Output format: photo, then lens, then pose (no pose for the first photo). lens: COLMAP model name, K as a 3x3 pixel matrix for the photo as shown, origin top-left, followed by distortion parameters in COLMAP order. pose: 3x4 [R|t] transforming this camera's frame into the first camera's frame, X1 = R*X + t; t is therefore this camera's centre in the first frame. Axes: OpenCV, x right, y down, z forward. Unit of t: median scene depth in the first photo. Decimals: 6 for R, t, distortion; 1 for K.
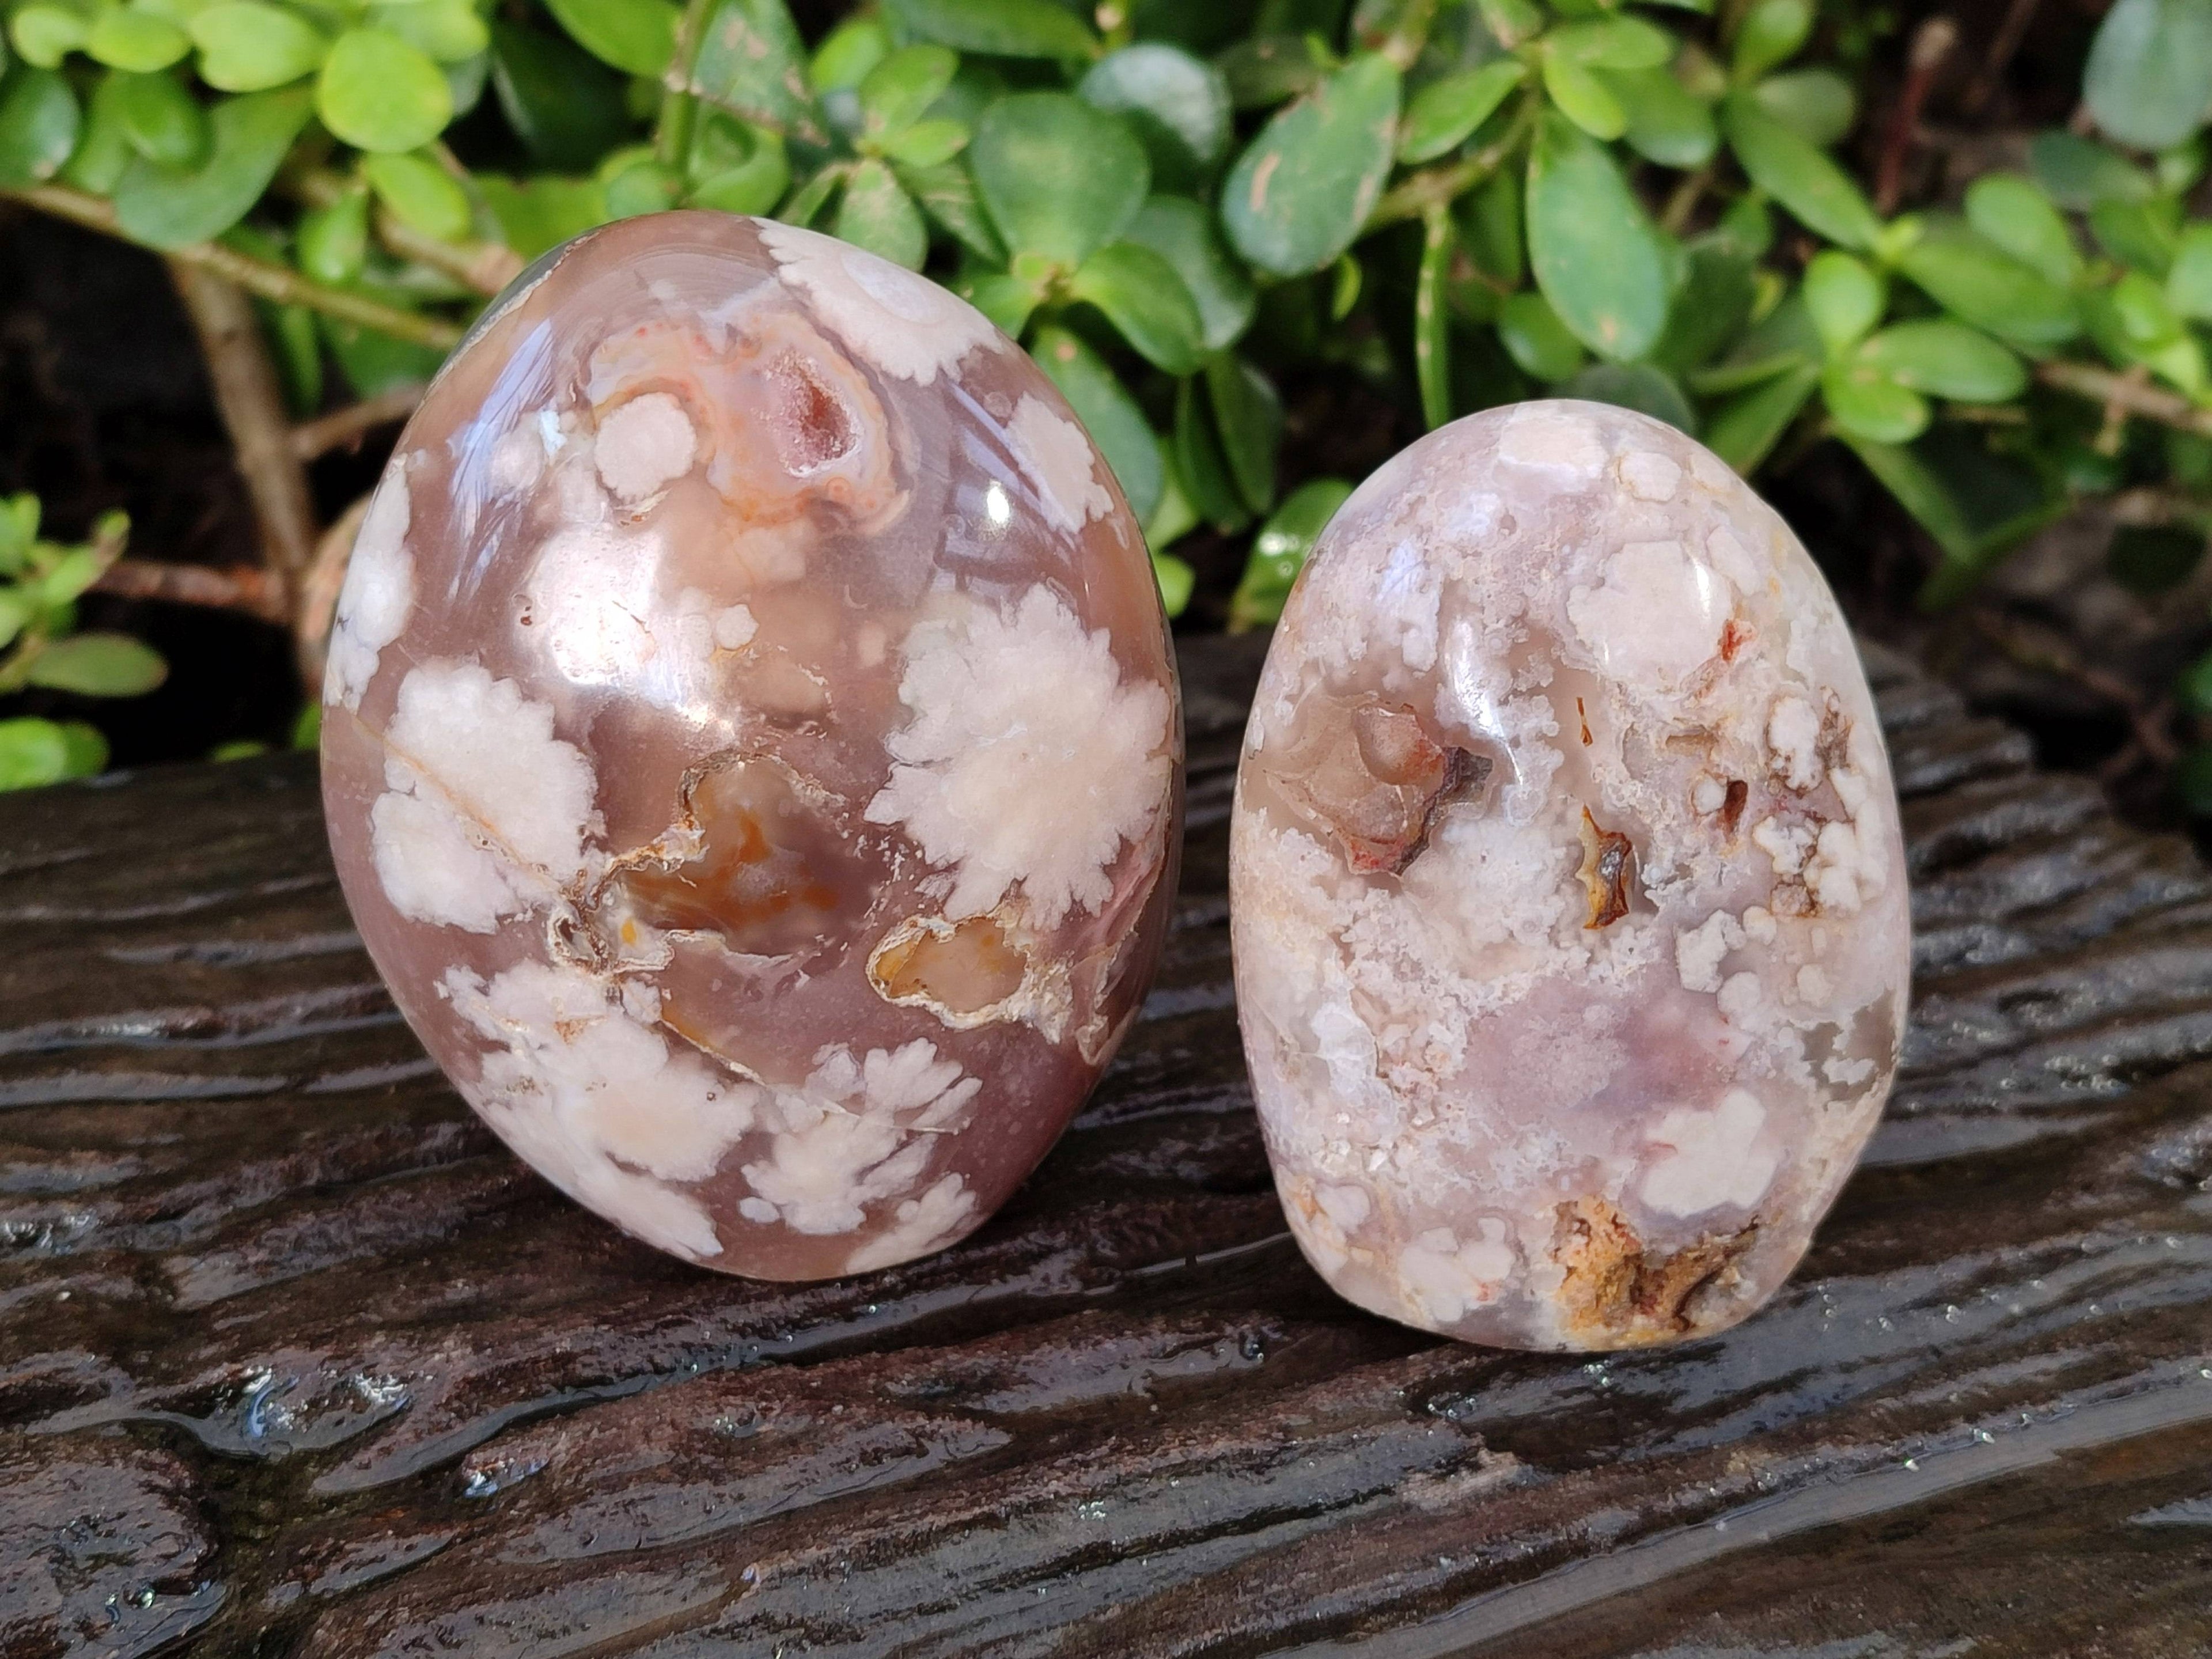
lens RADIAL K [[3292.1, 0, 1082.2], [0, 3292.1, 836.6], [0, 0, 1]] dist [0.381803, -2.414191]
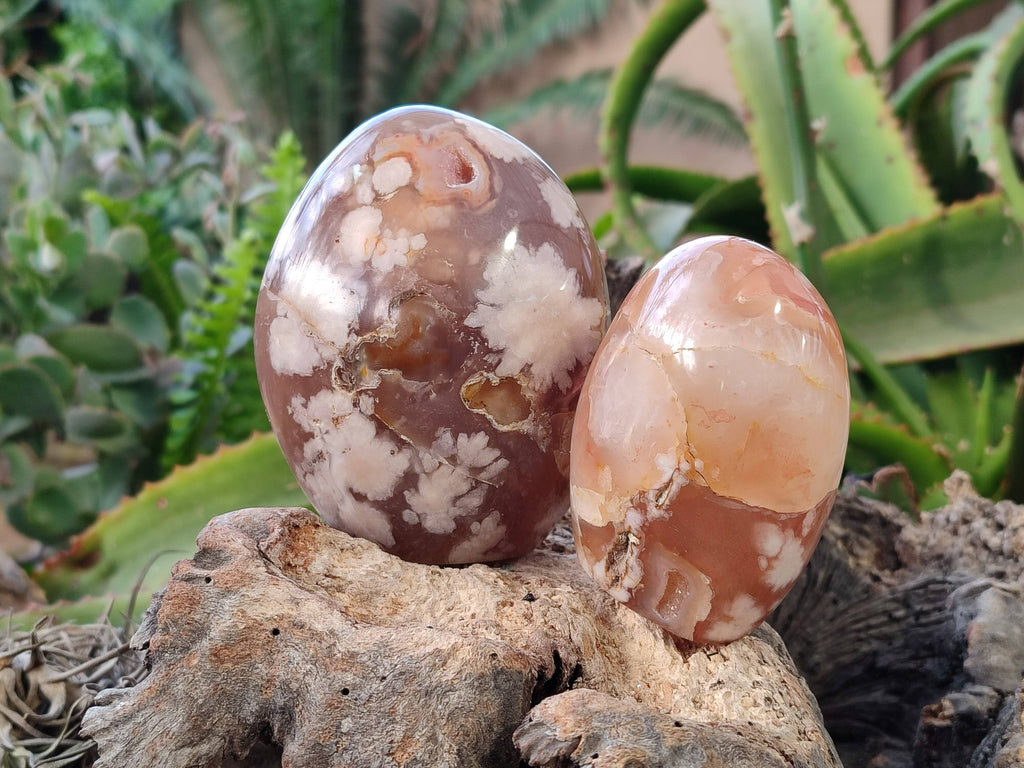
lens RADIAL K [[1524.0, 0, 501.0], [0, 1524.0, 387.3], [0, 0, 1]] dist [0.381803, -2.414191]
pose [[0.986889, 0.052290, -0.152697, 0.129149], [-0.097124, 0.948003, -0.303079, 0.363469], [0.128909, 0.313936, 0.940652, -0.019910]]
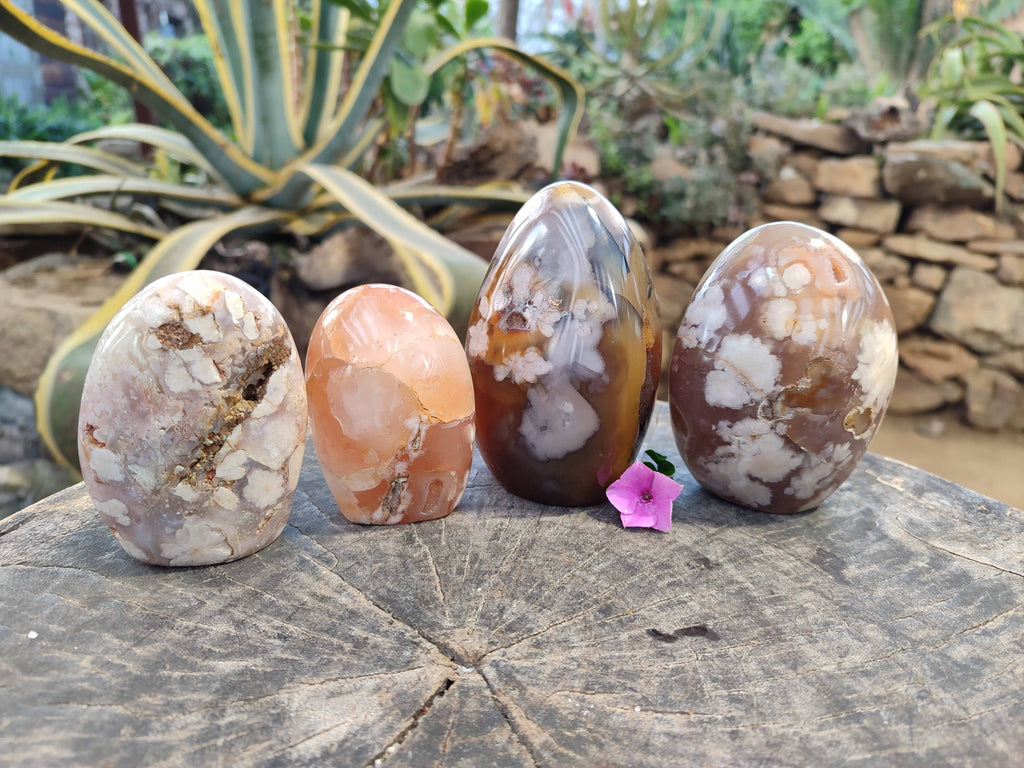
lens RADIAL K [[769.9, 0, 512.0], [0, 769.9, 384.0], [0, 0, 1]] dist [-0.028470, 0.003060]
pose [[0.994777, 0.027639, 0.098260, -0.517811], [-0.015093, 0.991890, -0.126204, 0.113121], [-0.100951, 0.124061, 0.987126, 0.191212]]
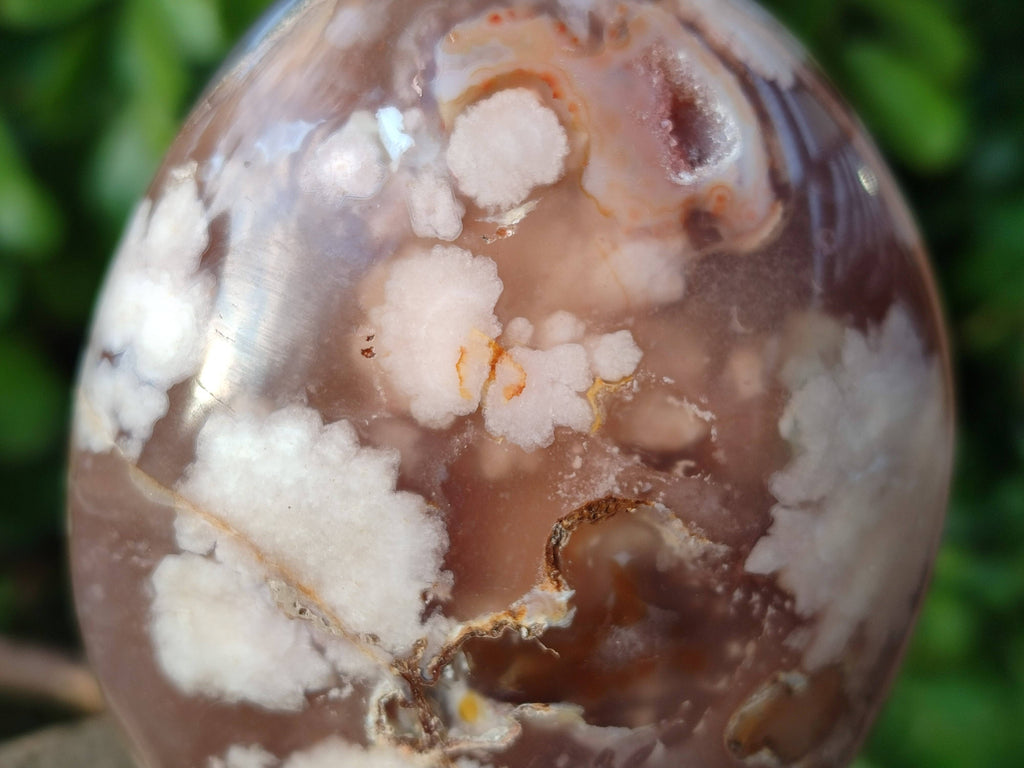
lens RADIAL K [[1524.0, 0, 501.0], [0, 1524.0, 387.3], [0, 0, 1]] dist [0.381803, -2.414191]
pose [[0.976728, -0.015207, 0.213942, -0.213562], [0.024019, 0.998964, -0.038650, -0.039294], [-0.213133, 0.042889, 0.976081, 0.598471]]
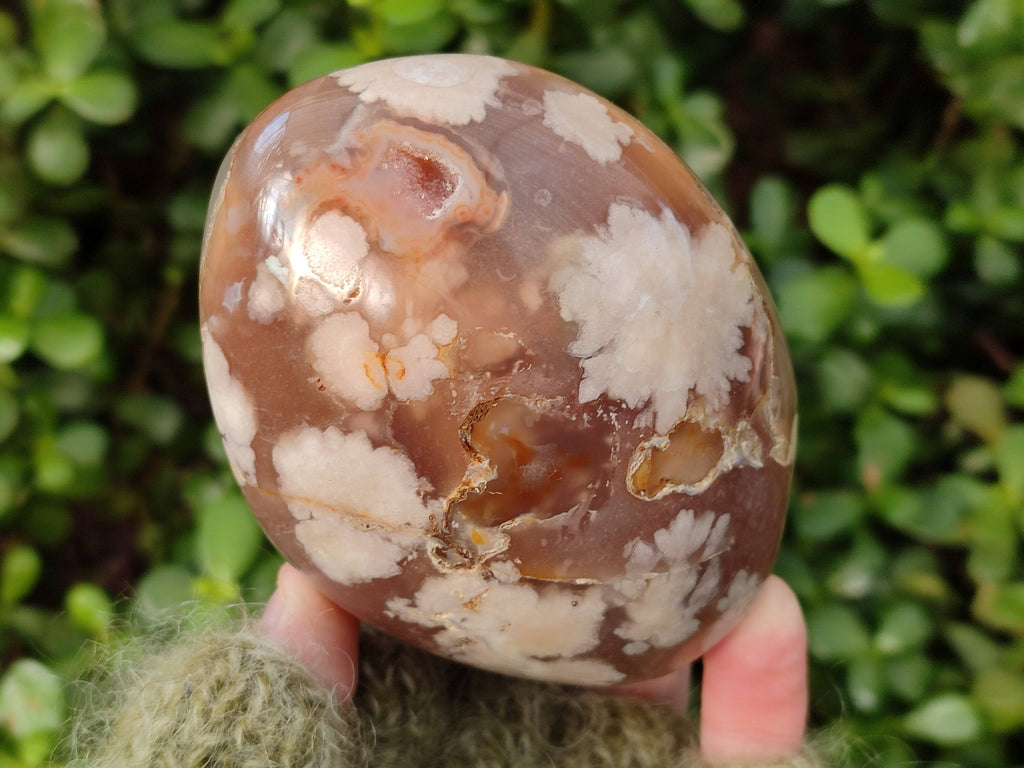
lens RADIAL K [[1524.0, 0, 501.0], [0, 1524.0, 387.3], [0, 0, 1]] dist [0.381803, -2.414191]
pose [[0.881743, -0.453082, -0.131324, -0.004403], [0.460748, 0.886891, 0.033708, -0.050268], [0.101197, -0.090229, 0.990766, 0.315025]]
